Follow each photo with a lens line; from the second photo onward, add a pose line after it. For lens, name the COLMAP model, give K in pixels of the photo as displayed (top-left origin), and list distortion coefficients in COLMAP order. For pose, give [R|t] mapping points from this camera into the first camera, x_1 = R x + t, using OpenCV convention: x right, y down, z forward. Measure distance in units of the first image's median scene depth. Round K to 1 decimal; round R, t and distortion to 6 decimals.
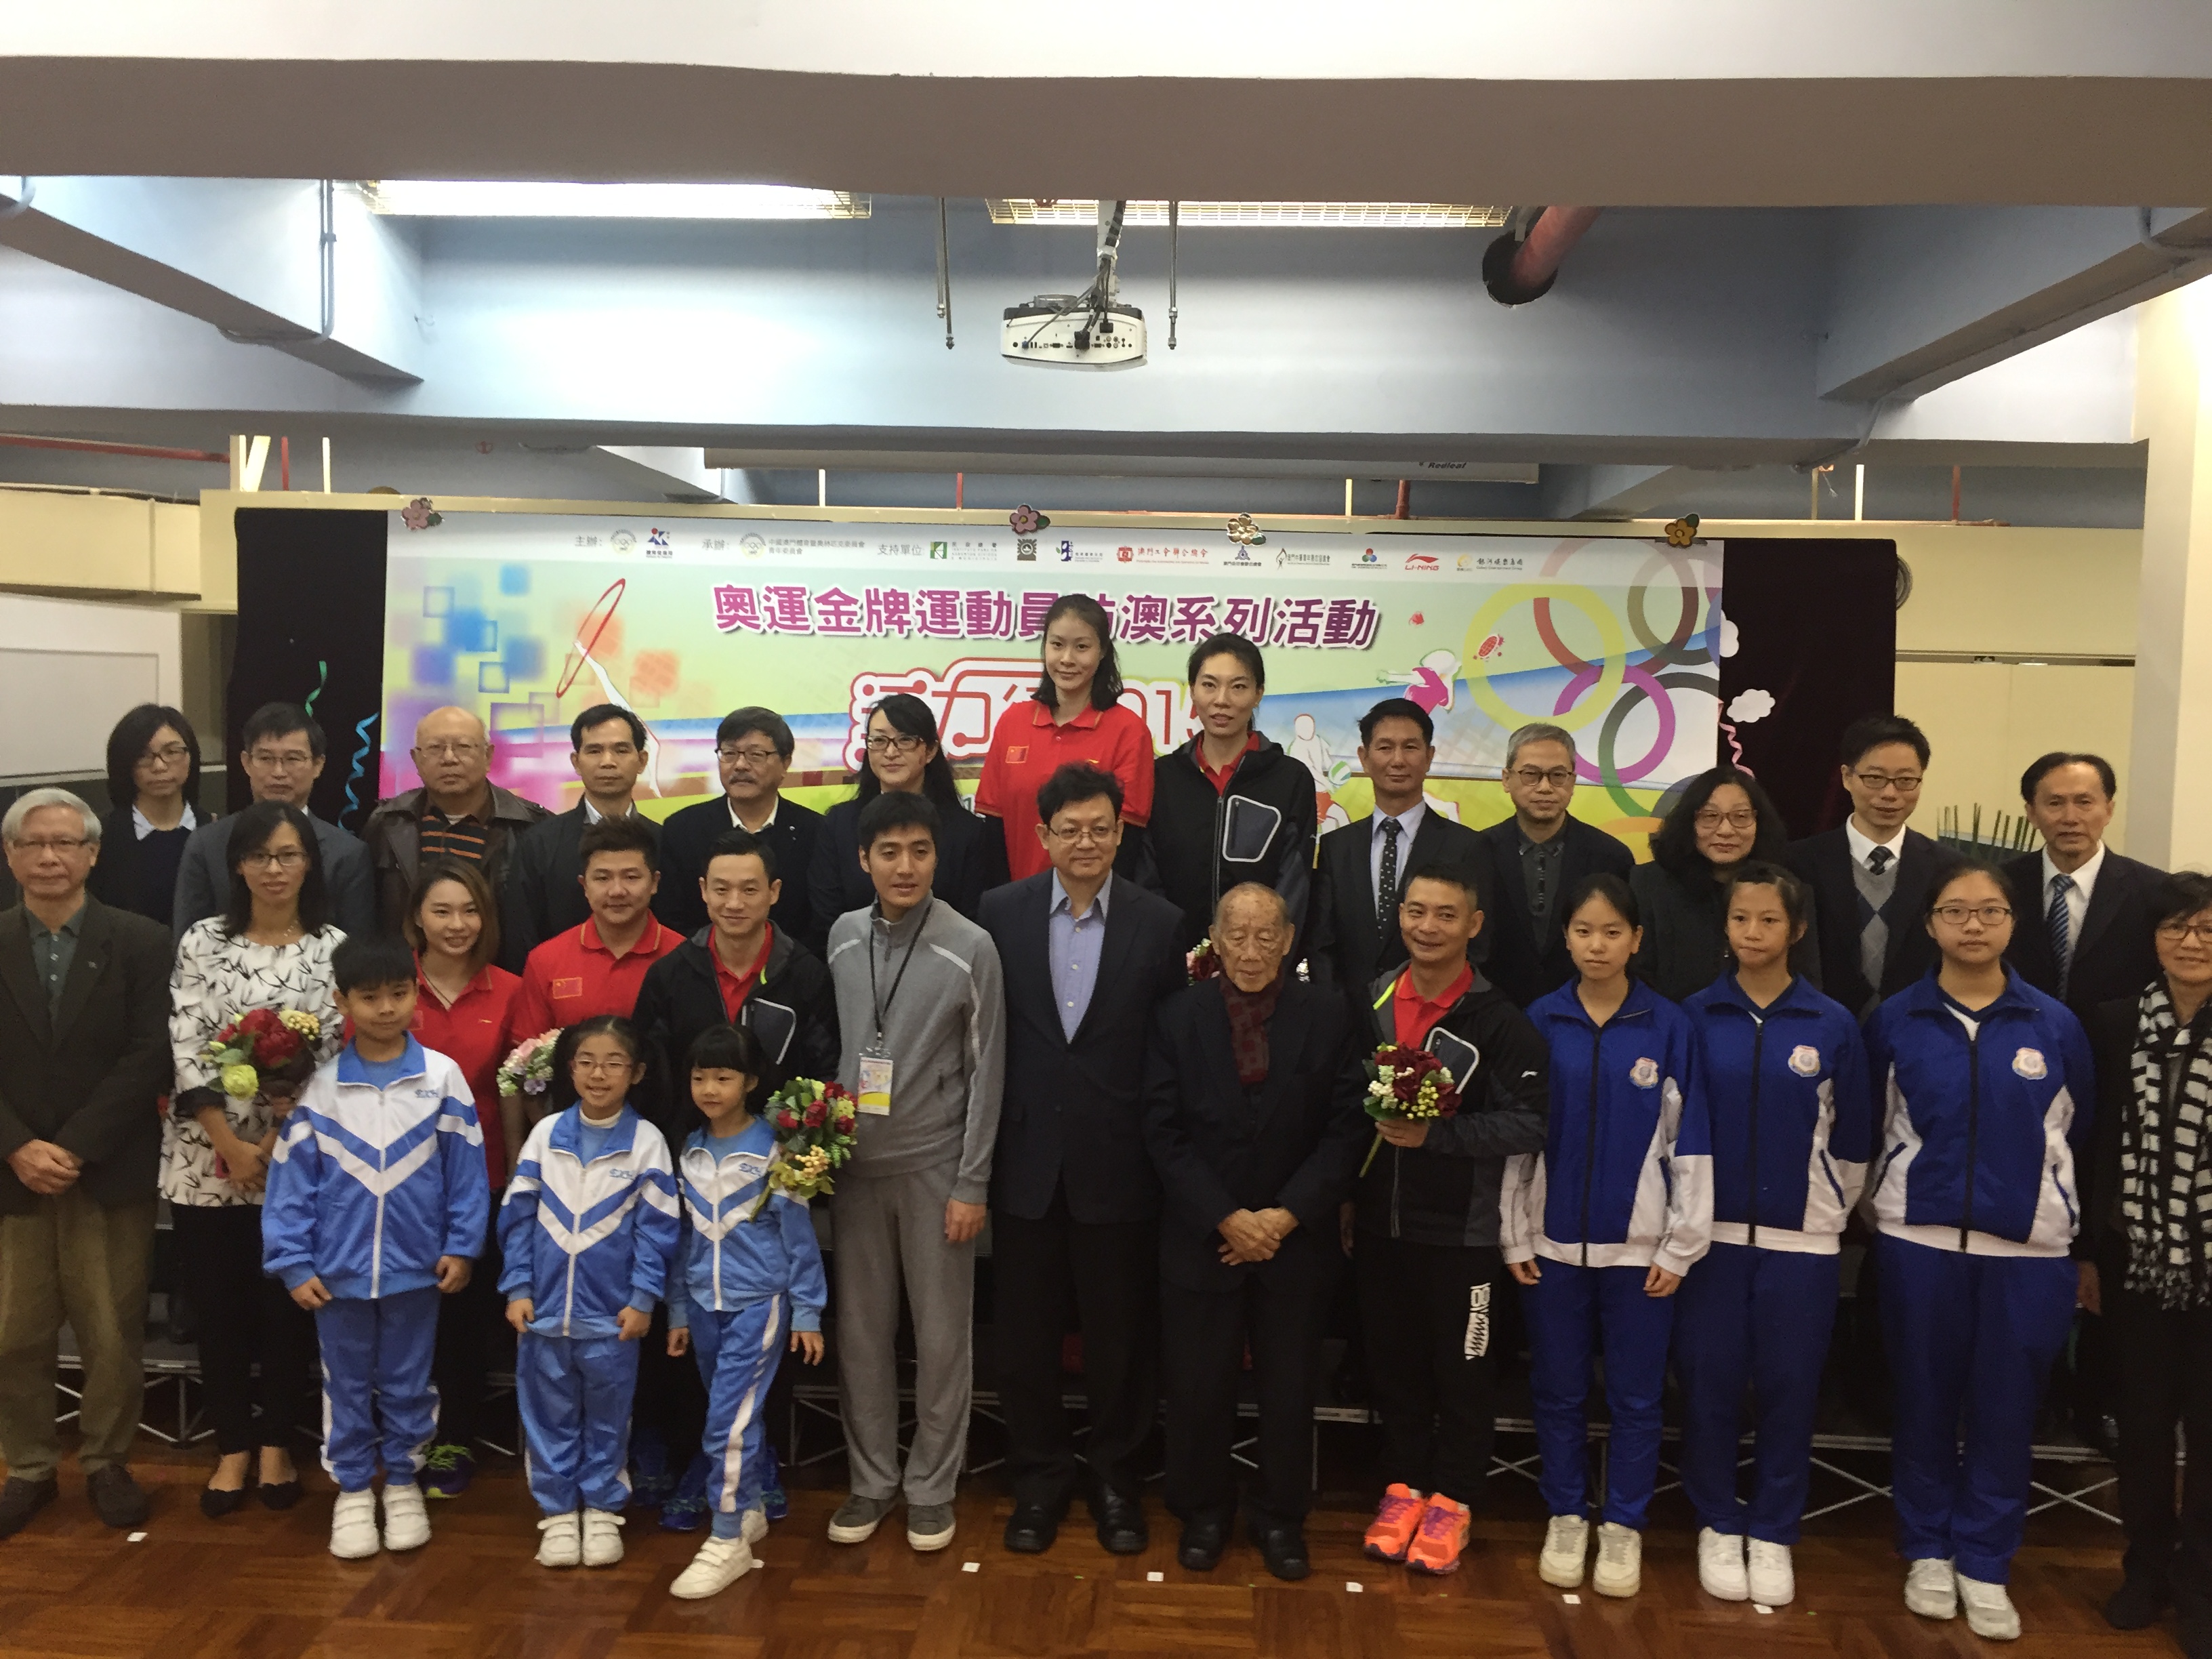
lens RADIAL K [[1871.0, 0, 1112.1], [0, 1871.0, 814.8], [0, 0, 1]] dist [0.005417, -0.005143]
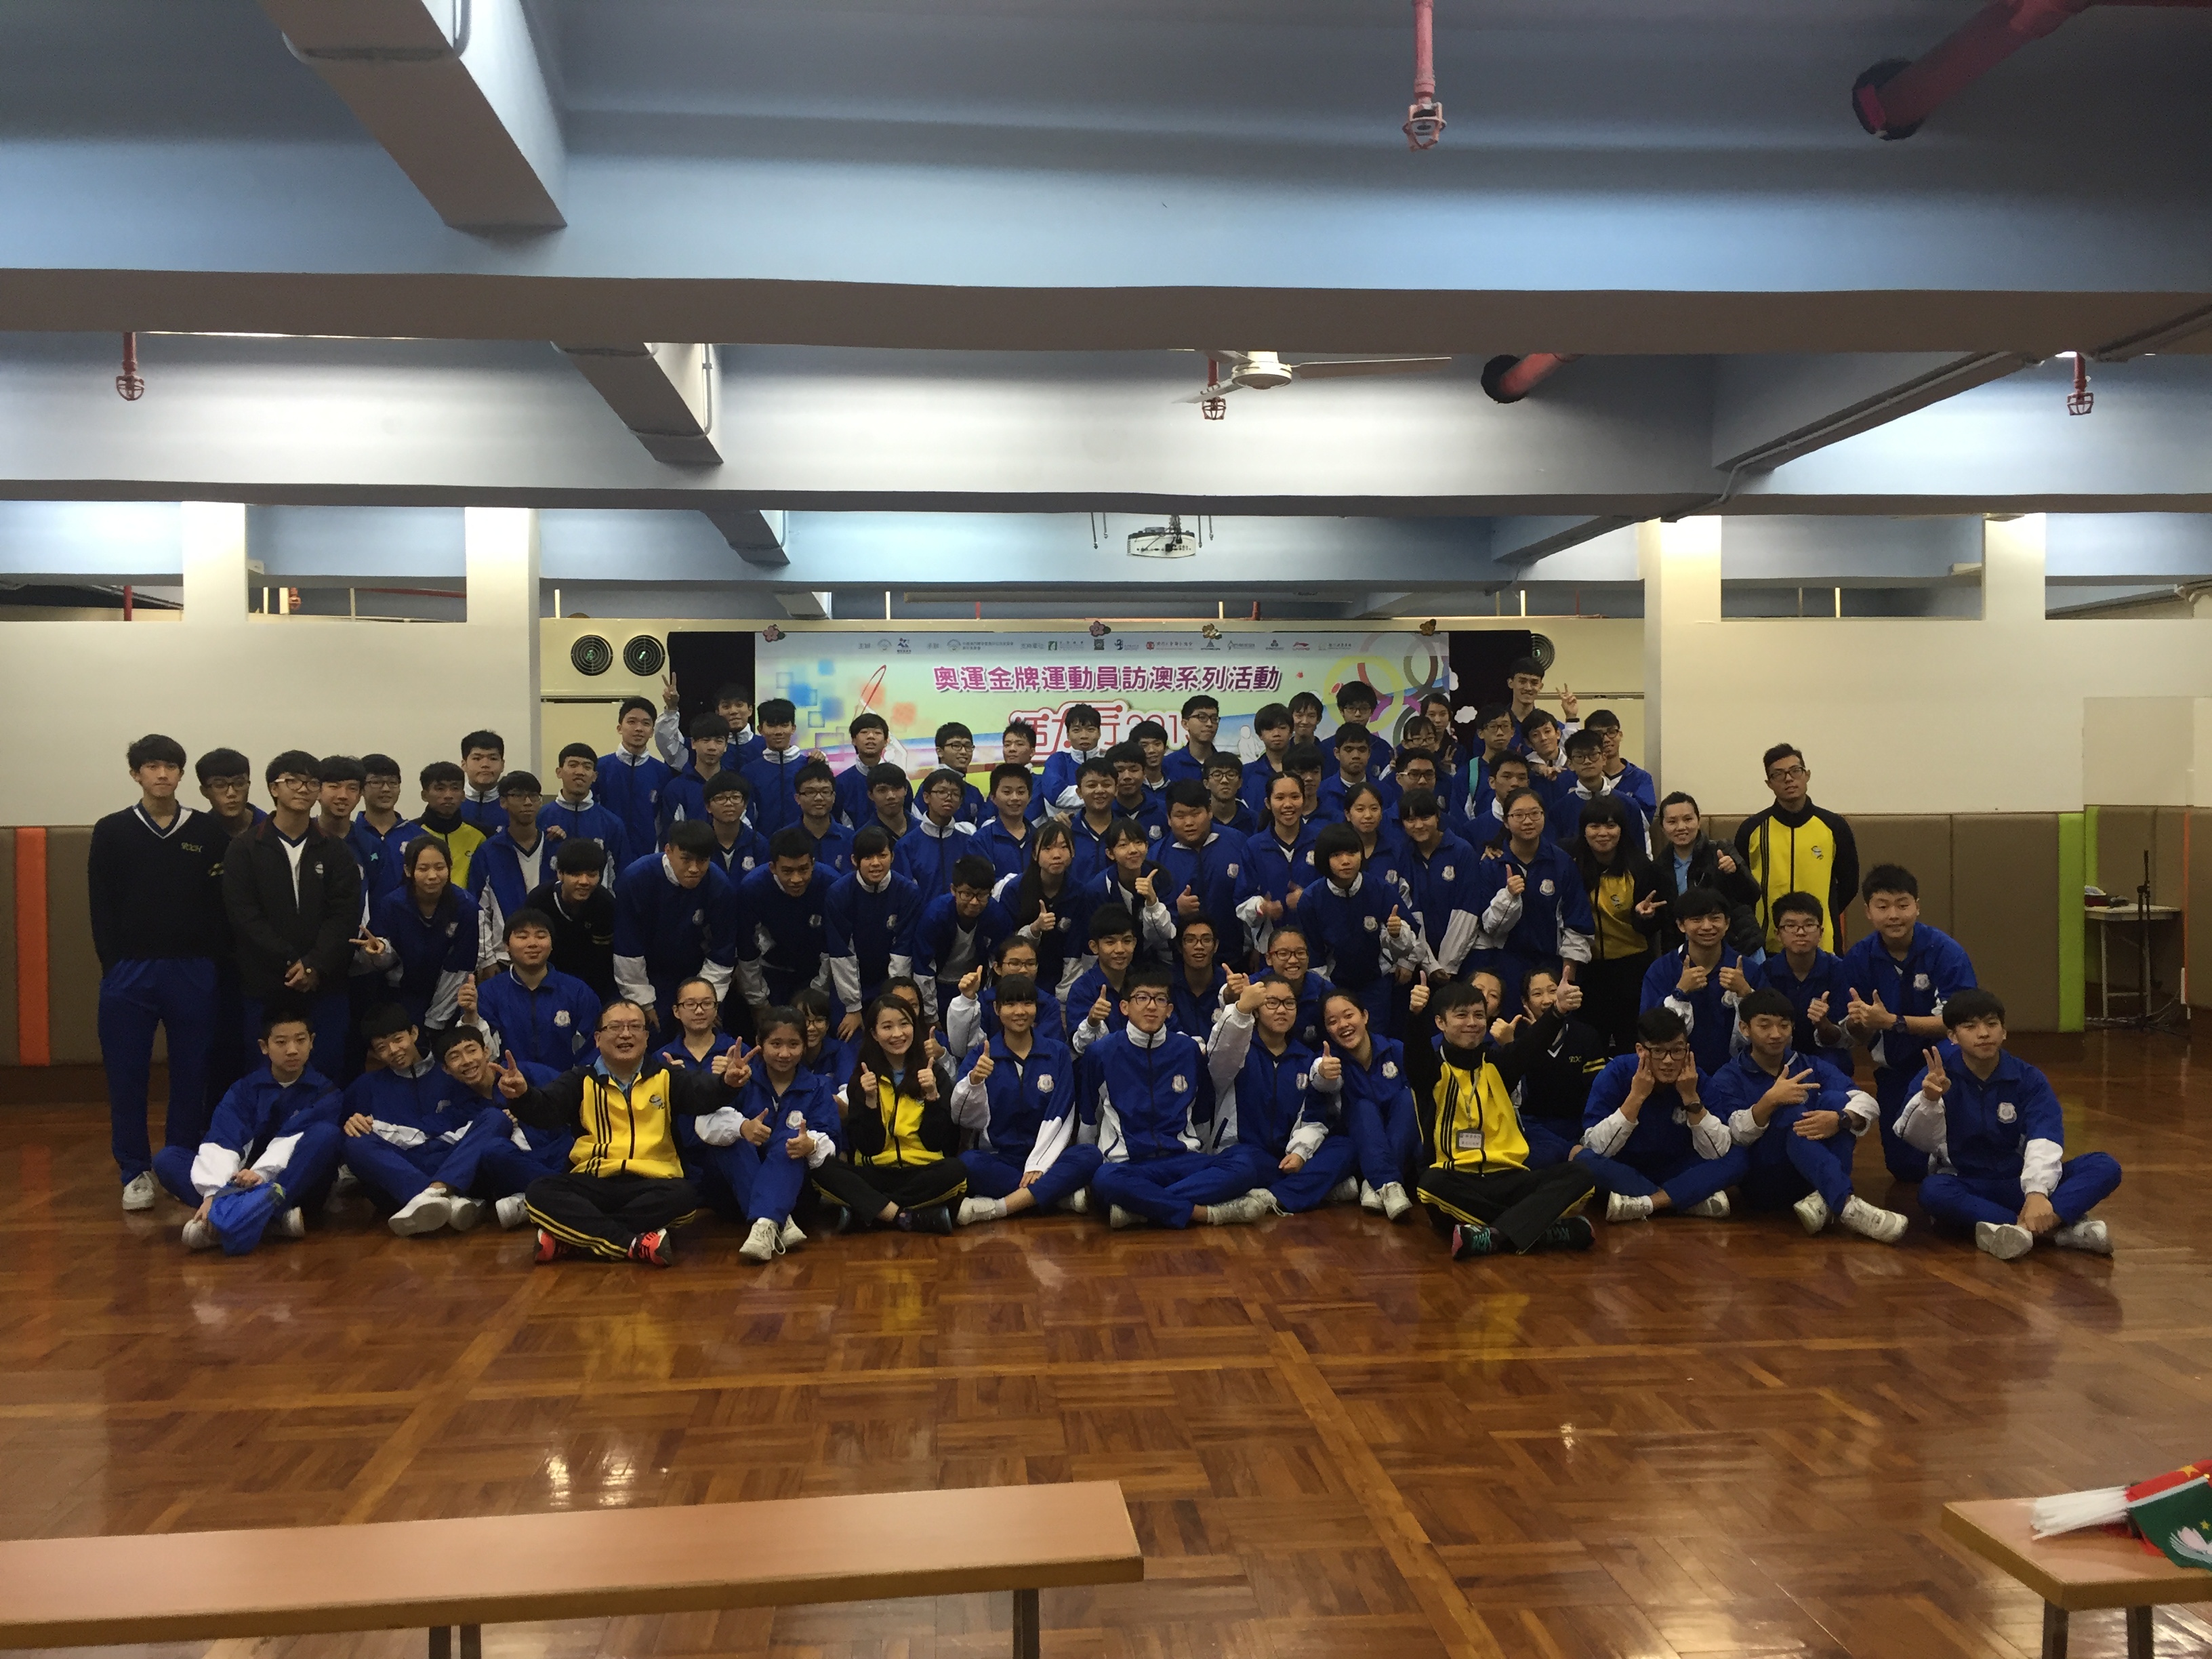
lens RADIAL K [[1871.0, 0, 1102.2], [0, 1871.0, 837.8], [0, 0, 1]] dist [0.005417, -0.005143]
pose [[0.989864, -0.037380, 0.137014, -0.310326], [0.043572, 0.998147, -0.042474, 0.136766], [-0.135172, 0.048013, 0.989658, -0.883405]]
